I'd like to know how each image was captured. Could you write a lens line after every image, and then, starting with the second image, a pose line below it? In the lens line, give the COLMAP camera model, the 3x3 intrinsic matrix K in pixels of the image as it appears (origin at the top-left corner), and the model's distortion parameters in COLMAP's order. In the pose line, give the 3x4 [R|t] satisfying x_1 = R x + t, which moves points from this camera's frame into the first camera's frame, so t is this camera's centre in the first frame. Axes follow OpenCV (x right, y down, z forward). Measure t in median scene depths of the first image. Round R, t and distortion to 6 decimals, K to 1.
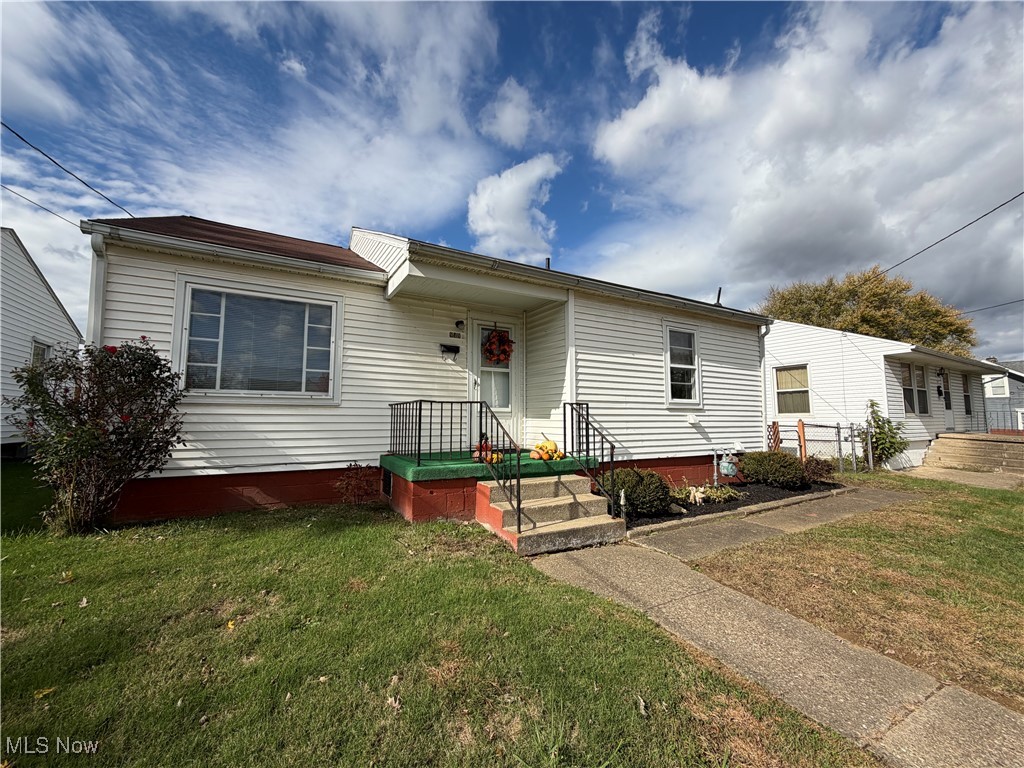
lens RADIAL K [[406.7, 0, 512.0], [0, 406.7, 384.0], [0, 0, 1]] dist [0.002326, 0.000421]
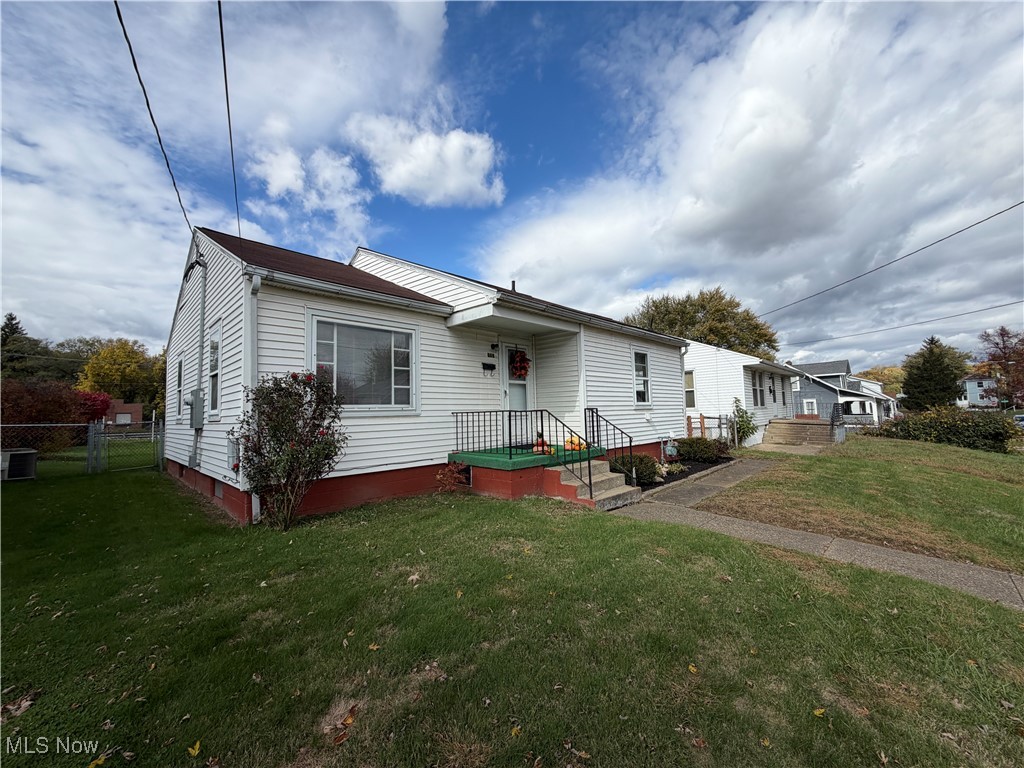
lens RADIAL K [[406.7, 0, 512.0], [0, 406.7, 384.0], [0, 0, 1]] dist [0.002326, 0.000421]
pose [[0.960378, -0.006290, 0.278630, -0.426709], [0.002965, 0.999919, 0.012351, -0.046933], [-0.278686, -0.011036, 0.960319, -0.217704]]
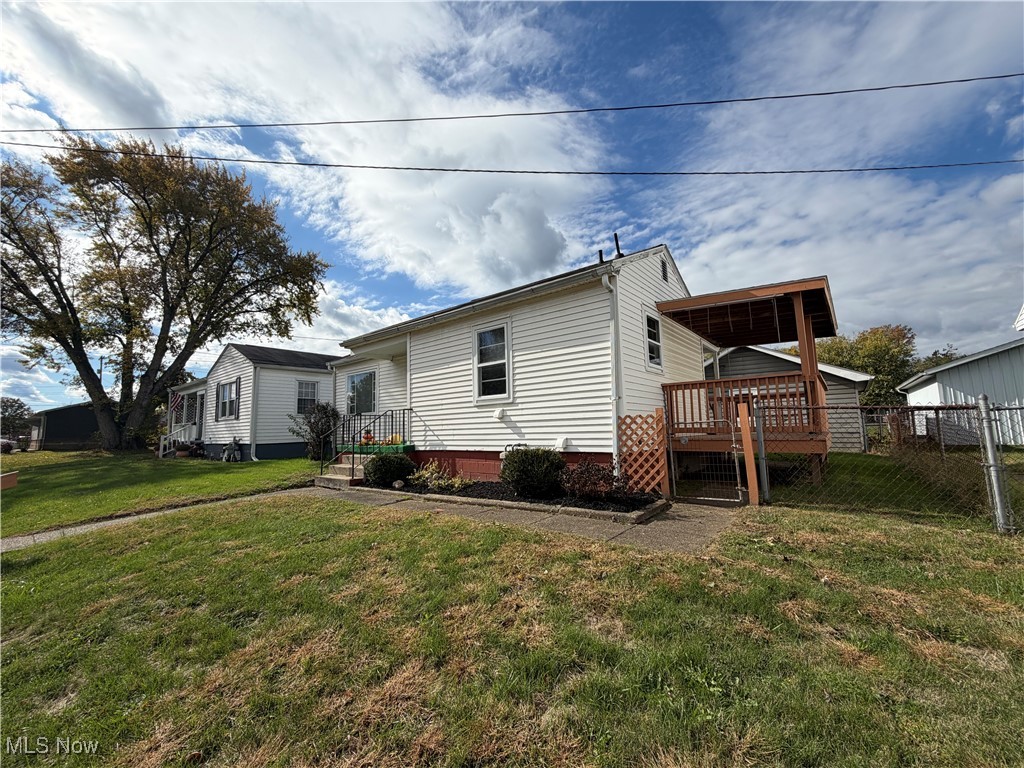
lens RADIAL K [[407.1, 0, 512.0], [0, 407.1, 384.0], [0, 0, 1]] dist [0.024807, 0.000191]
pose [[0.363907, -0.114421, -0.924381, 1.547113], [0.109743, 0.990781, -0.079437, 0.107019], [0.924948, -0.072537, 0.373109, 0.736285]]
